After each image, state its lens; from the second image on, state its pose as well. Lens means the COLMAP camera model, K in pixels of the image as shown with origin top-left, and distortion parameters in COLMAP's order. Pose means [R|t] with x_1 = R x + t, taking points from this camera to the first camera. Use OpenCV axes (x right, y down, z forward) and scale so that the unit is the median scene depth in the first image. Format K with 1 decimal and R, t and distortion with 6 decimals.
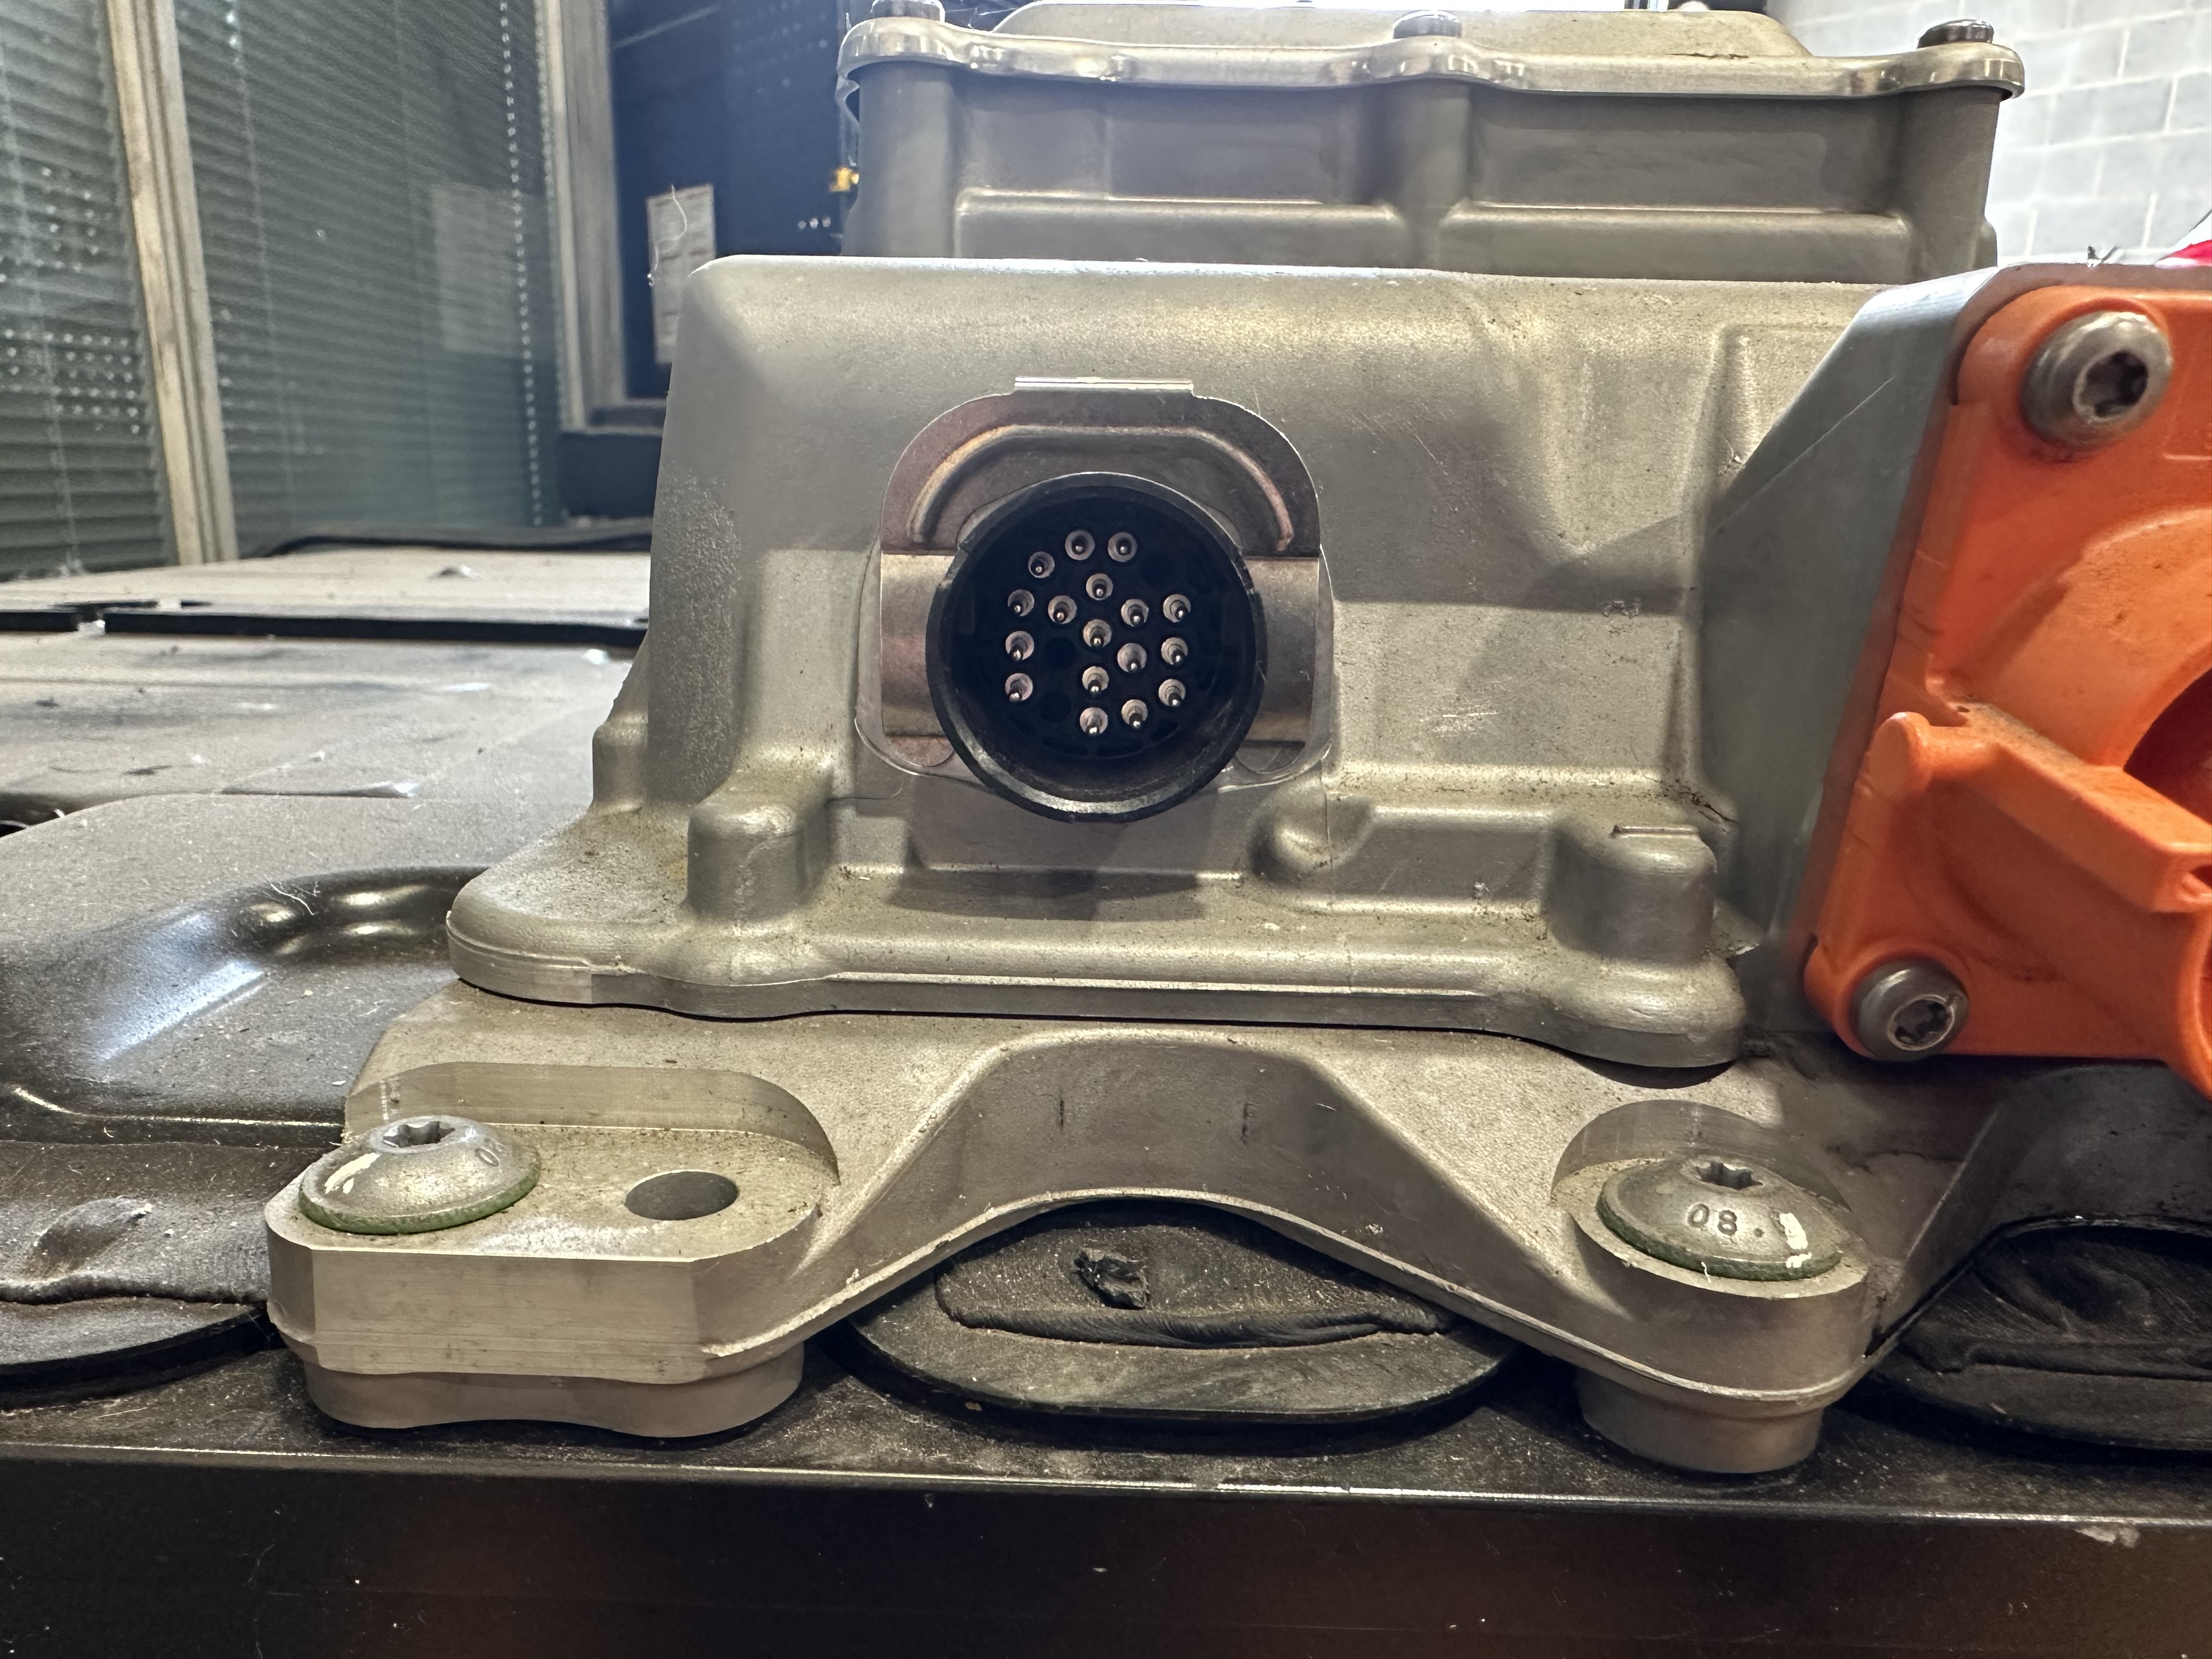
lens RADIAL K [[1578.1, 0, 1104.5], [0, 1578.1, 925.6], [0, 0, 1]] dist [0.051193, -0.115142]
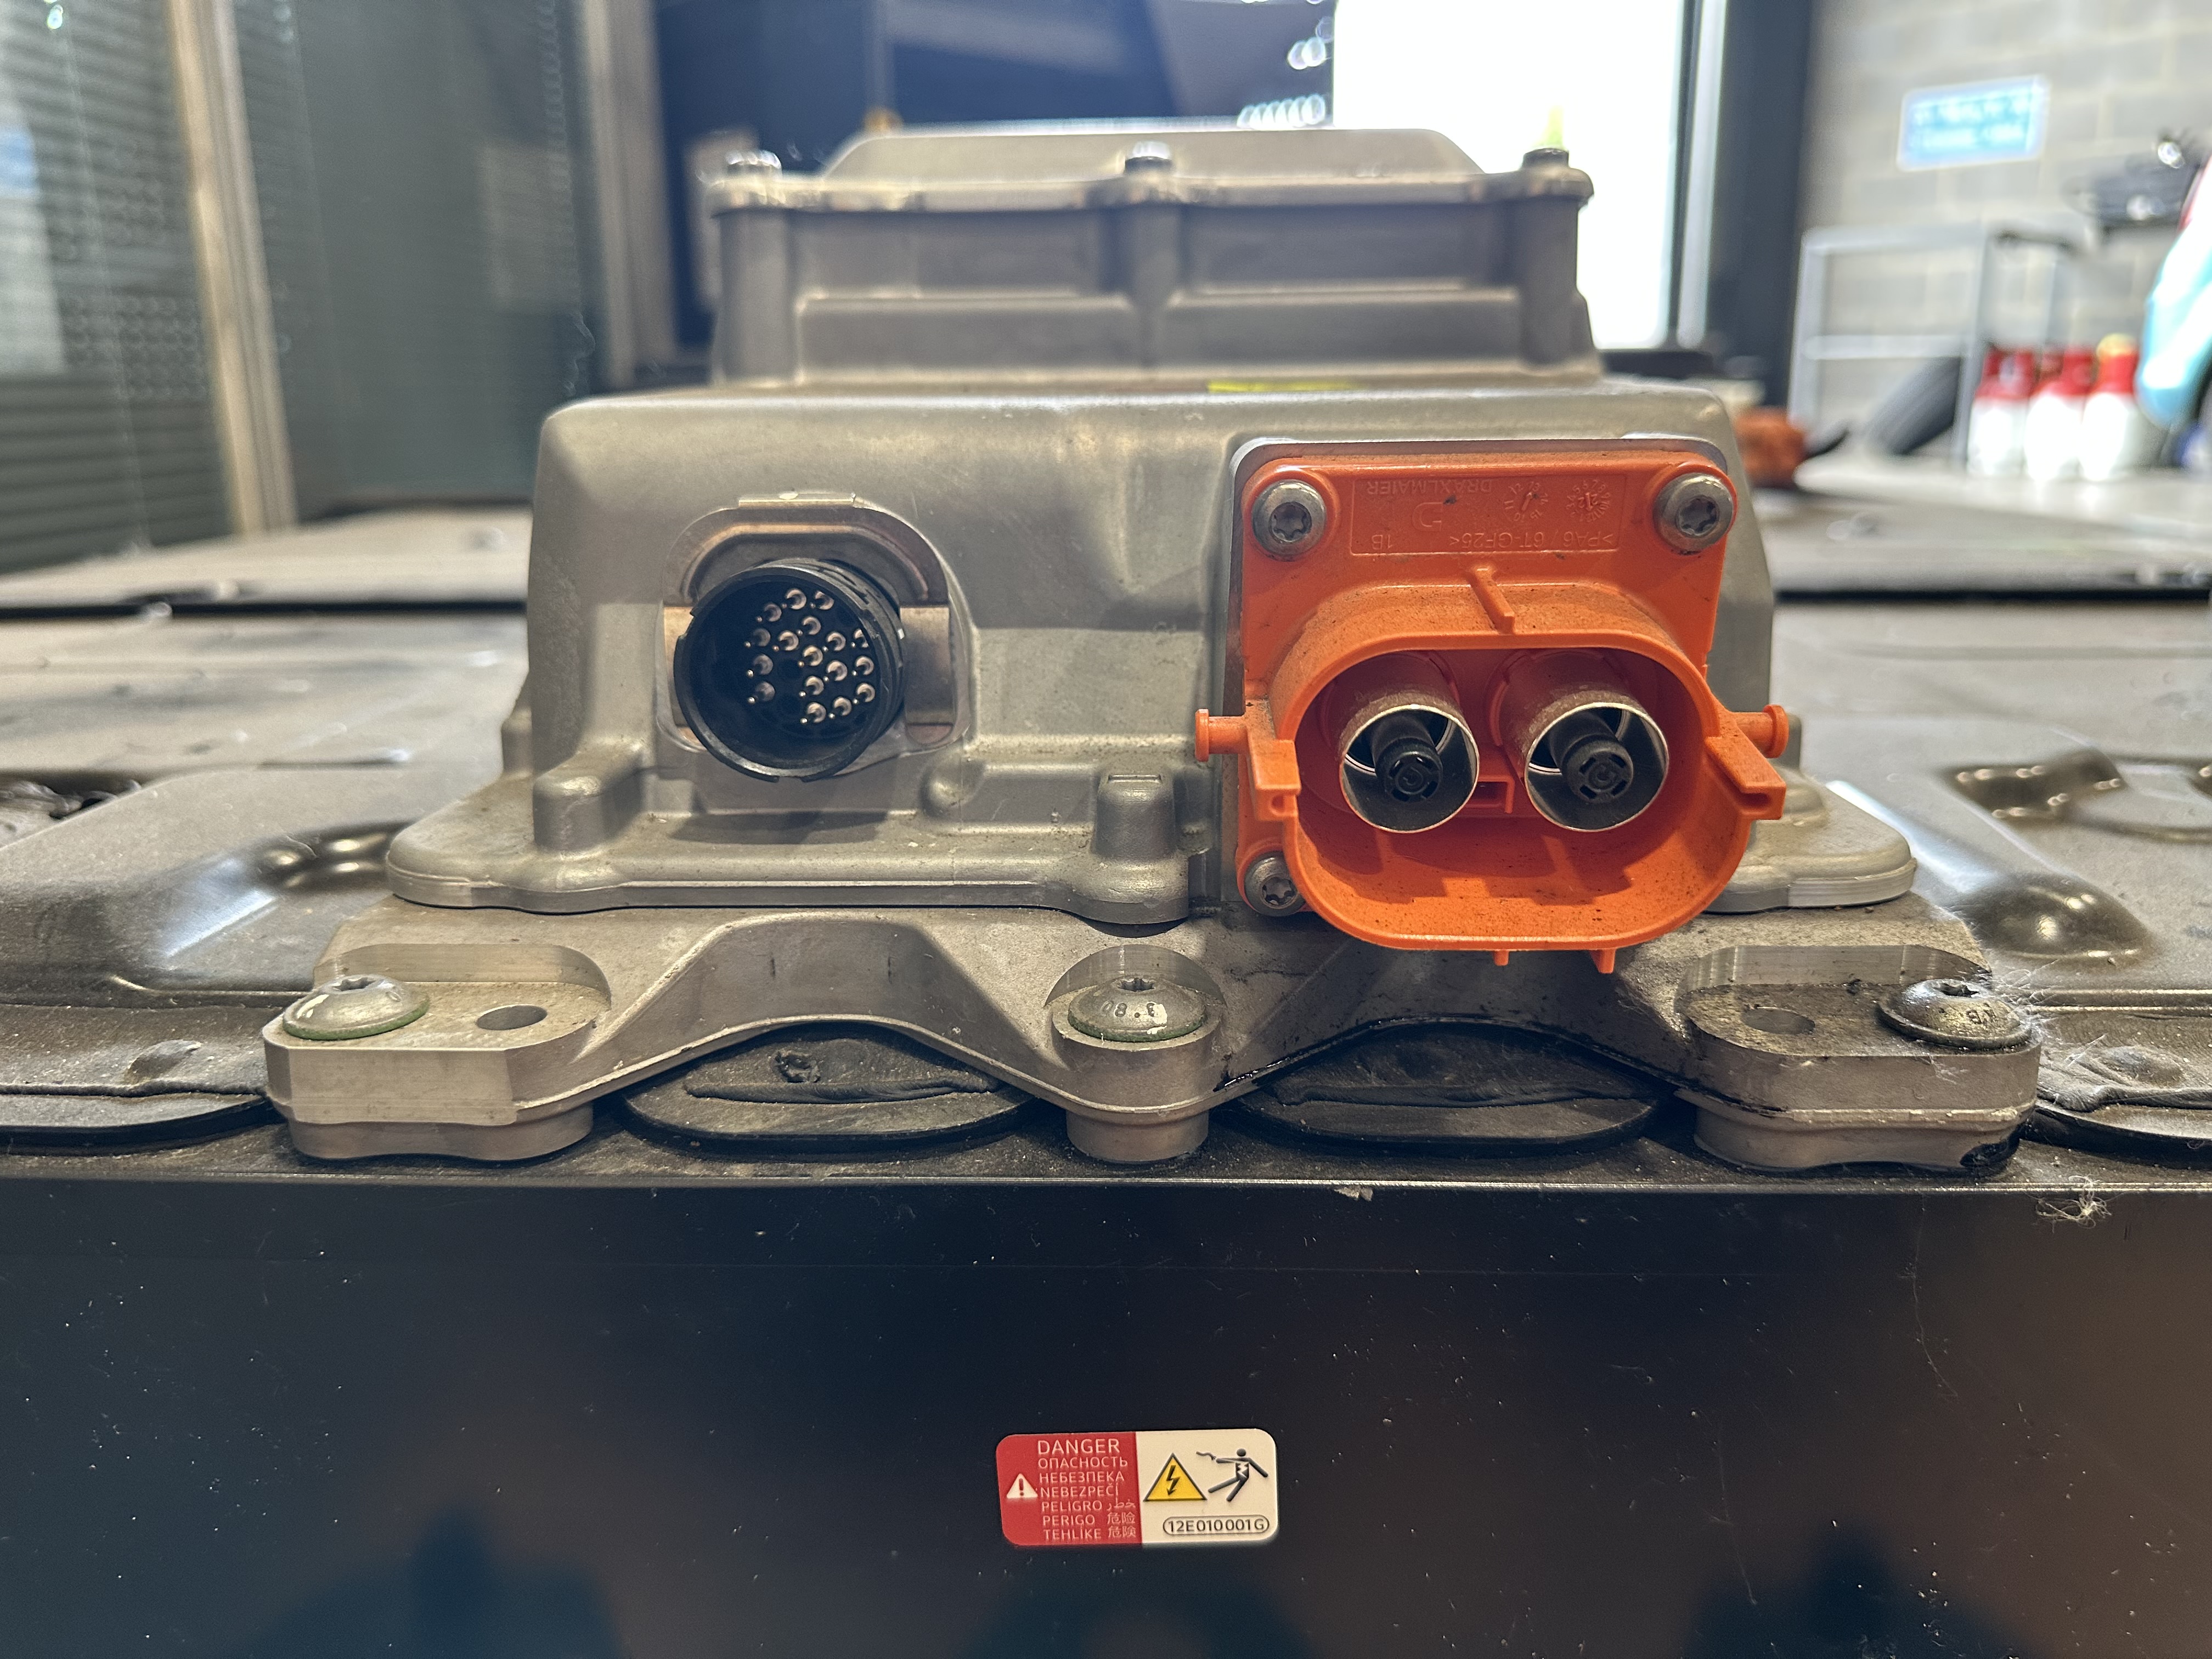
lens RADIAL K [[1684.2, 0, 1215.5], [0, 1684.2, 825.9], [0, 0, 1]] dist [0.101732, -0.225729]
pose [[0.999463, -0.029586, -0.014085, 0.436691], [0.029363, 0.999444, -0.015775, 0.017501], [0.014544, 0.015353, 0.999776, -0.673319]]
